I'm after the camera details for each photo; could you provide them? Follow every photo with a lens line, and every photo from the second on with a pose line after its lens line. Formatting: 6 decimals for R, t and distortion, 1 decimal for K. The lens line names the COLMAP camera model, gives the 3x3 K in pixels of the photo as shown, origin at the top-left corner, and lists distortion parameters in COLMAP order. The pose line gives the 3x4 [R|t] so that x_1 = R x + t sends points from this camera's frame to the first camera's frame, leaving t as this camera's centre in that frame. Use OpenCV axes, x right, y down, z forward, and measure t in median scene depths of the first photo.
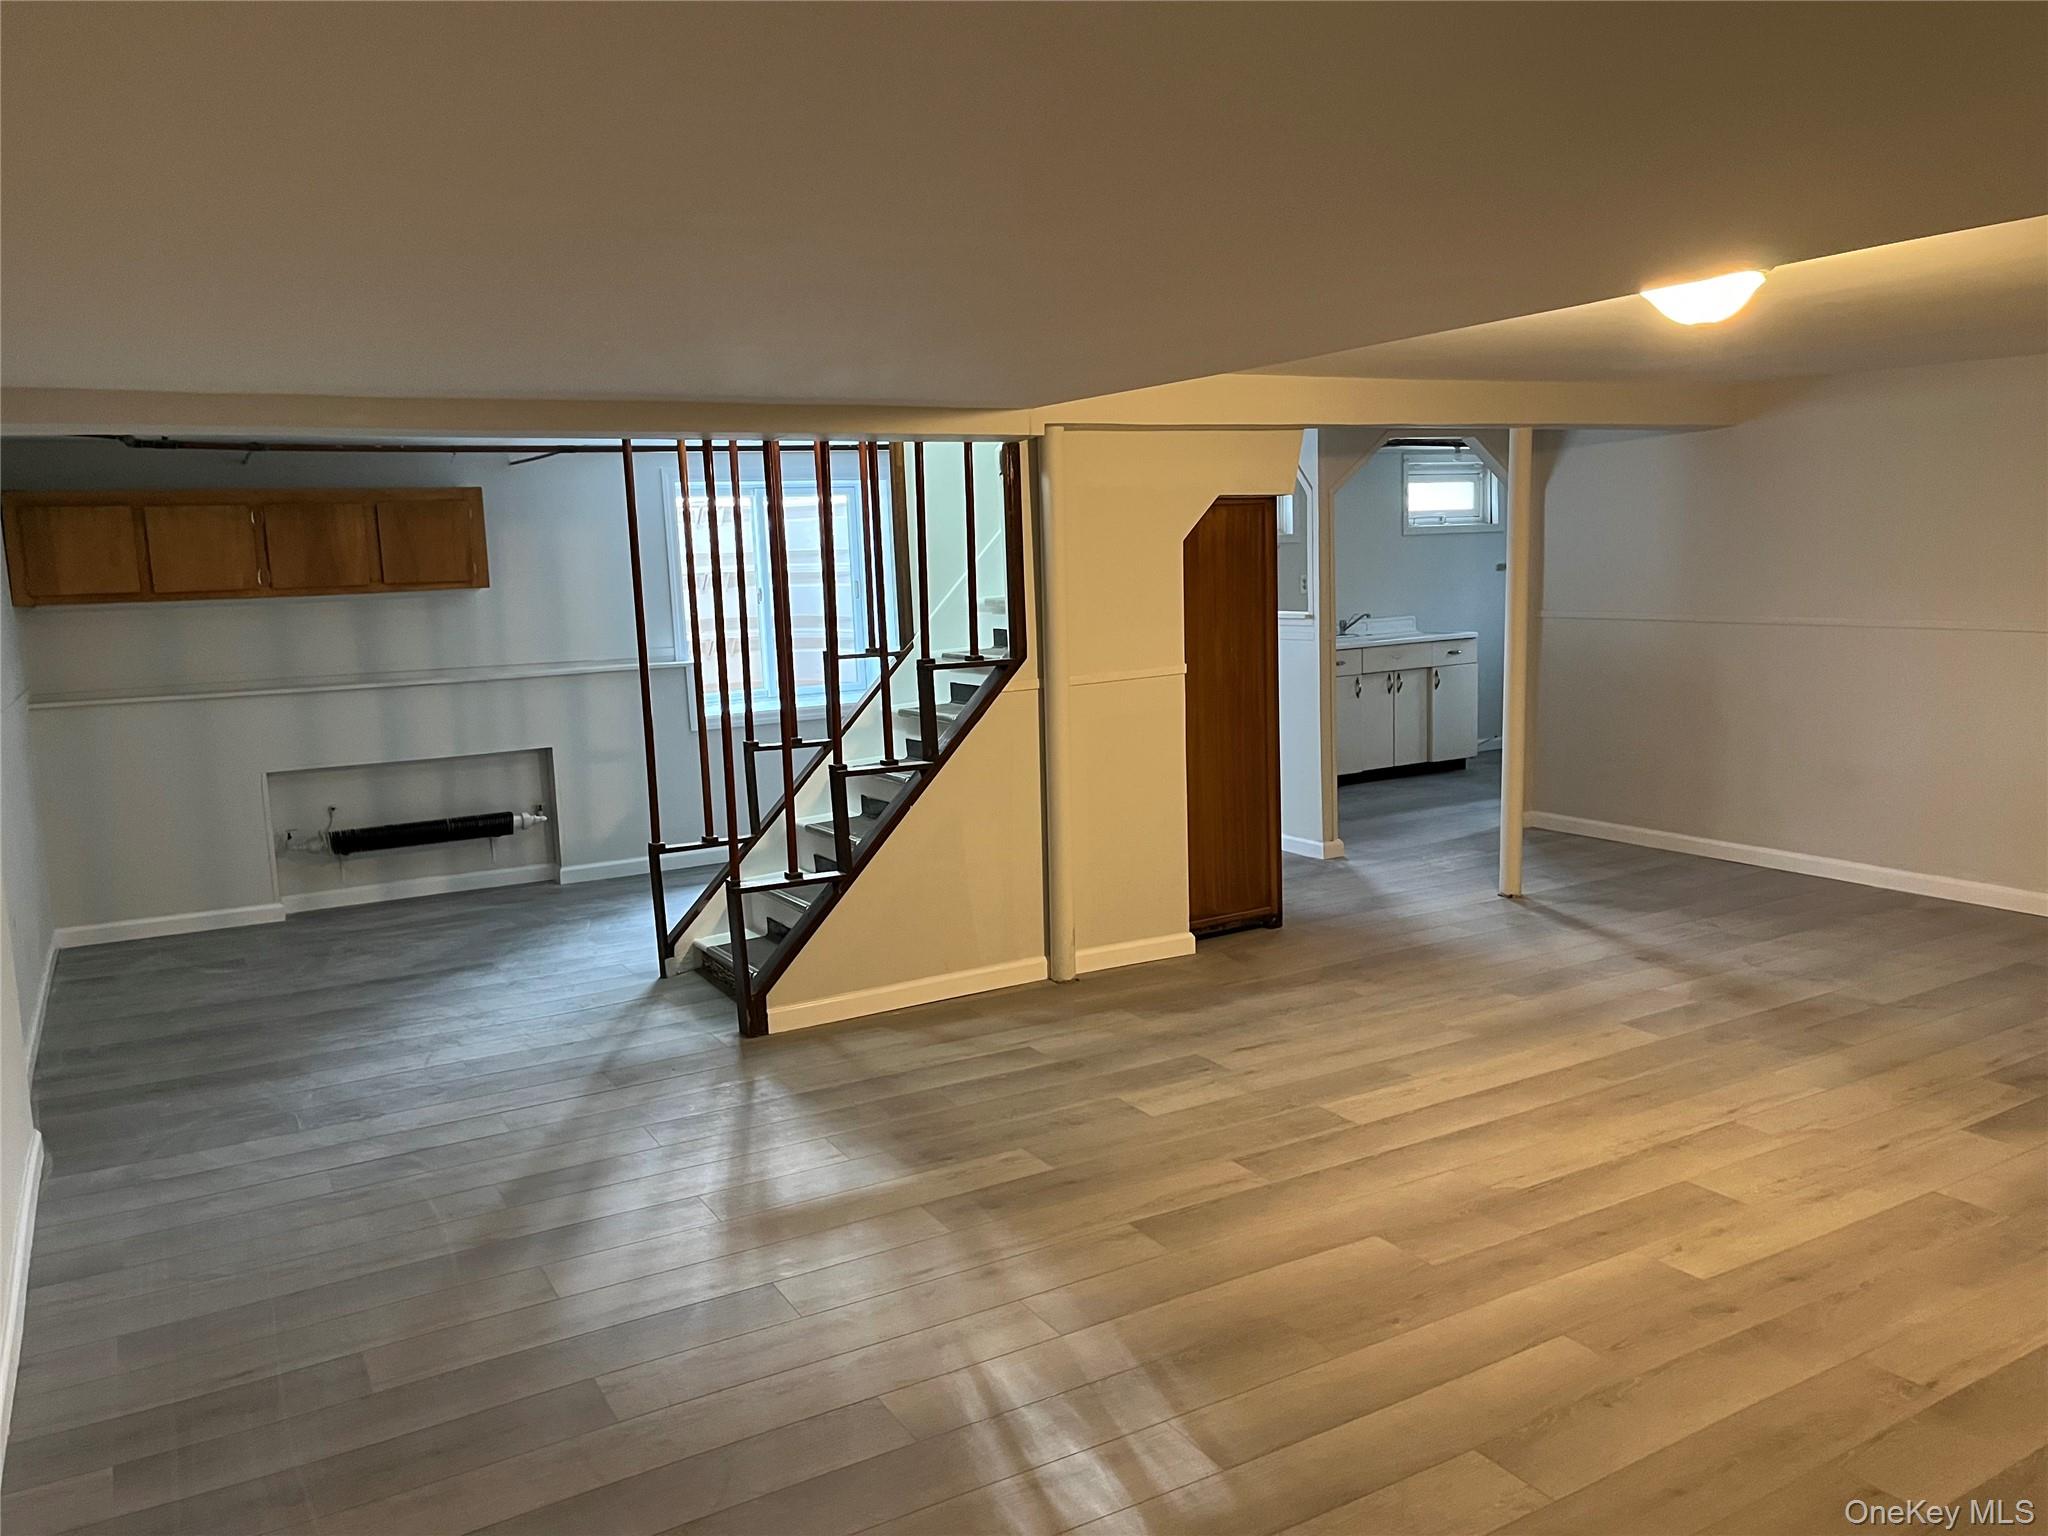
lens RADIAL K [[1556.0, 0, 1024.0], [0, 1556.0, 768.0], [0, 0, 1]] dist [0.002961, -0.003932]
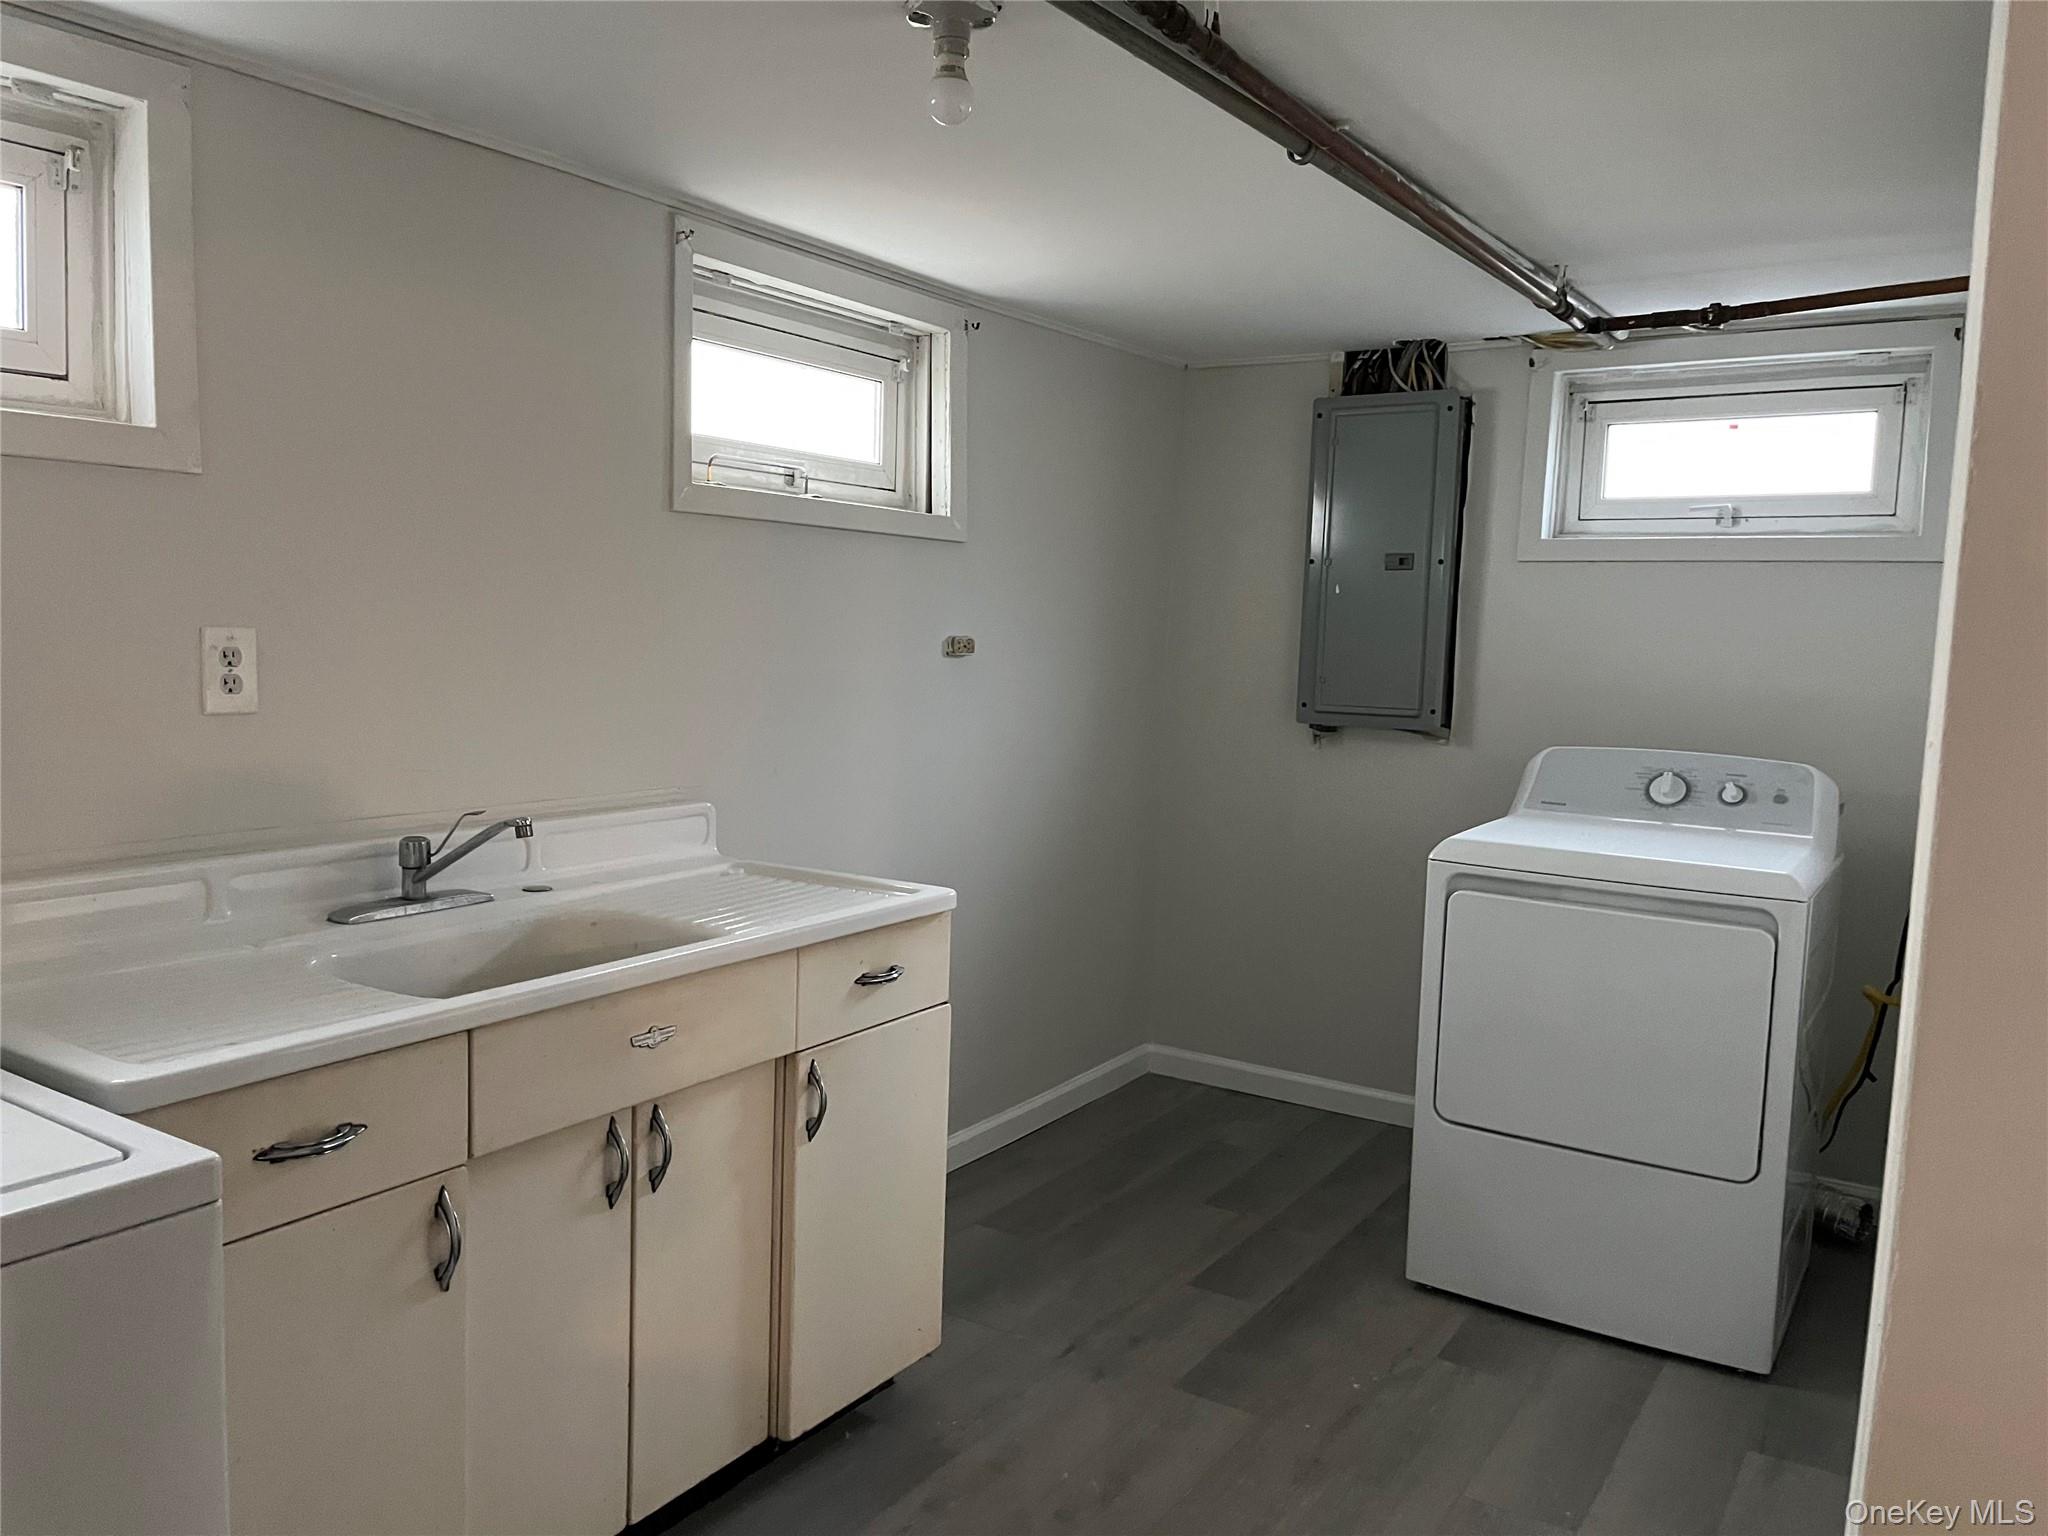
lens RADIAL K [[1556.0, 0, 1024.0], [0, 1556.0, 768.0], [0, 0, 1]] dist [0.002961, -0.003932]
pose [[0.887200, 0.020061, 0.460948, 0.226019], [-0.000084, 0.999061, -0.043317, -0.120749], [-0.461384, 0.038392, 0.886369, 0.953931]]
